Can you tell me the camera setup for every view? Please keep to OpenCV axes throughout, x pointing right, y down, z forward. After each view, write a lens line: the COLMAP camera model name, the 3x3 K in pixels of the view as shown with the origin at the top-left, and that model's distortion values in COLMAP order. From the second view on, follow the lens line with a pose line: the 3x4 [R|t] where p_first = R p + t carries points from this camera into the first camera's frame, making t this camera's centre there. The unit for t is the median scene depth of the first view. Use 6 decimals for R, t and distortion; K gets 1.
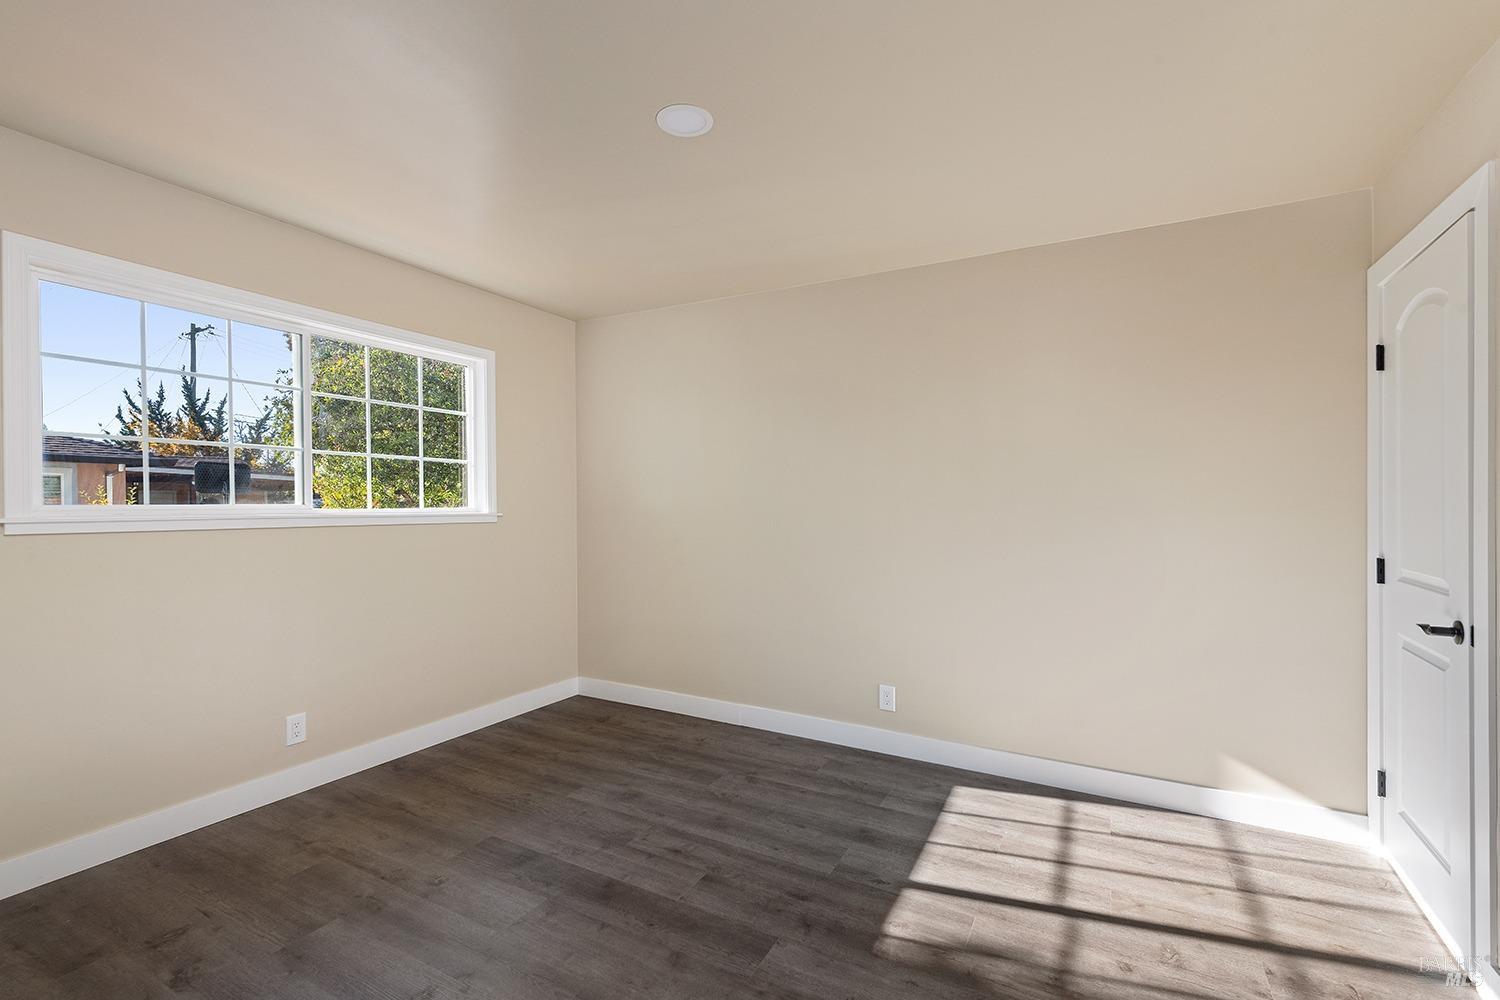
lens RADIAL K [[659.6, 0, 748.1], [0, 659.6, 498.1], [0, 0, 1]] dist [0.000609, -0.000541]
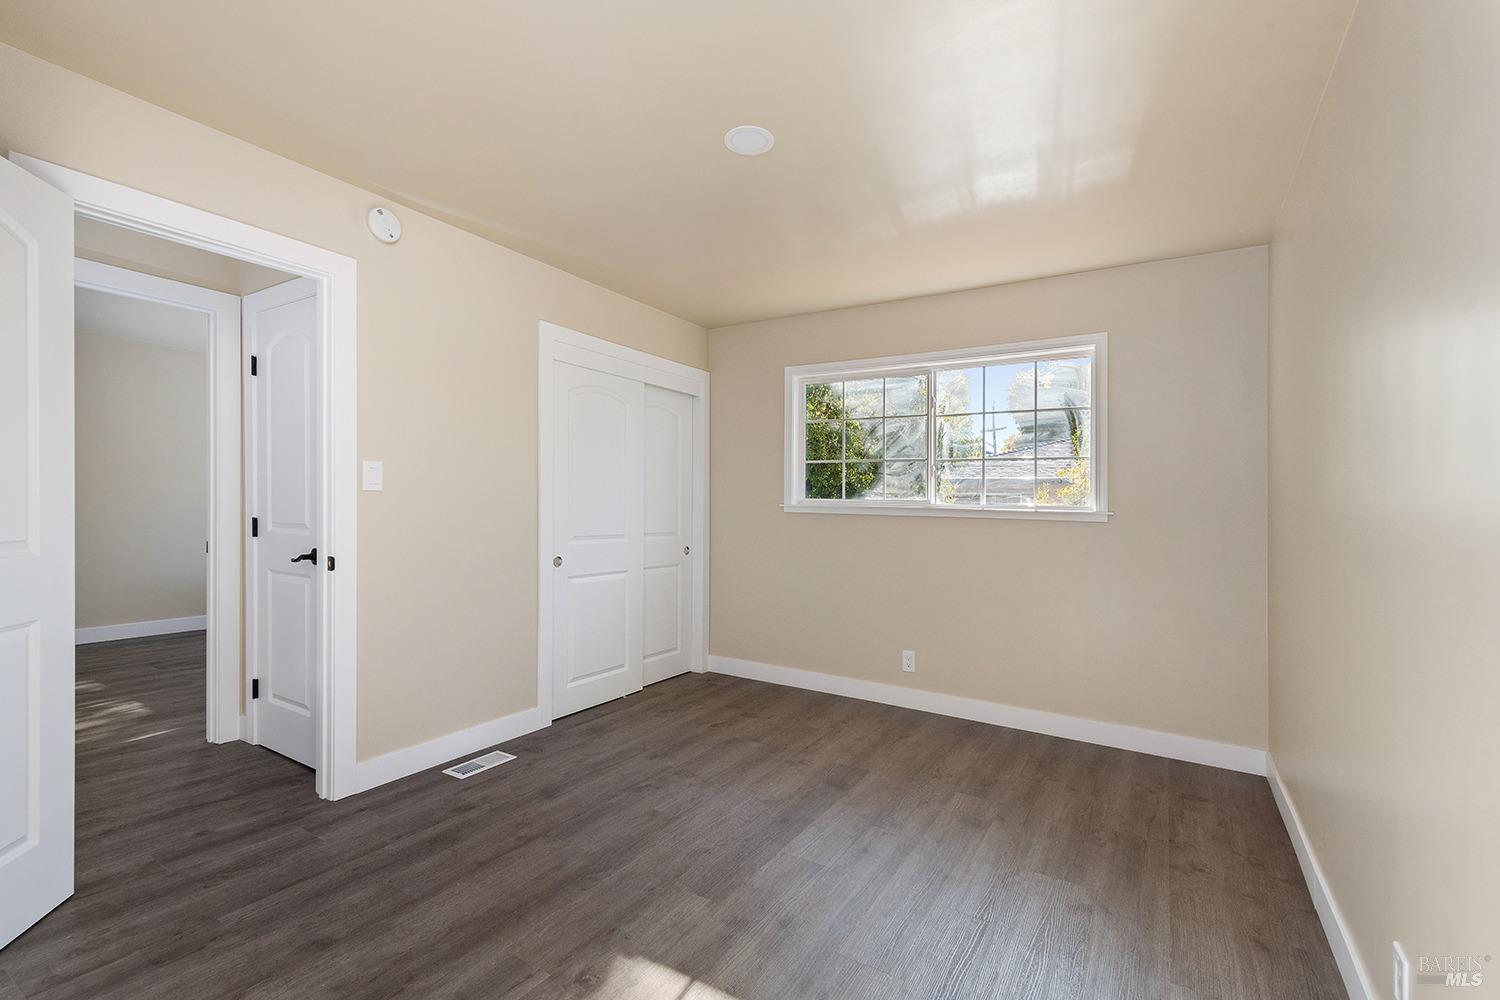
lens RADIAL K [[659.6, 0, 746.3], [0, 659.6, 506.5], [0, 0, 1]] dist [0.000609, -0.000541]
pose [[-0.060038, -0.004119, -0.998188, 0.704790], [-0.017958, 0.999834, -0.003046, 0.034910], [0.998035, 0.017743, -0.060102, 0.720417]]
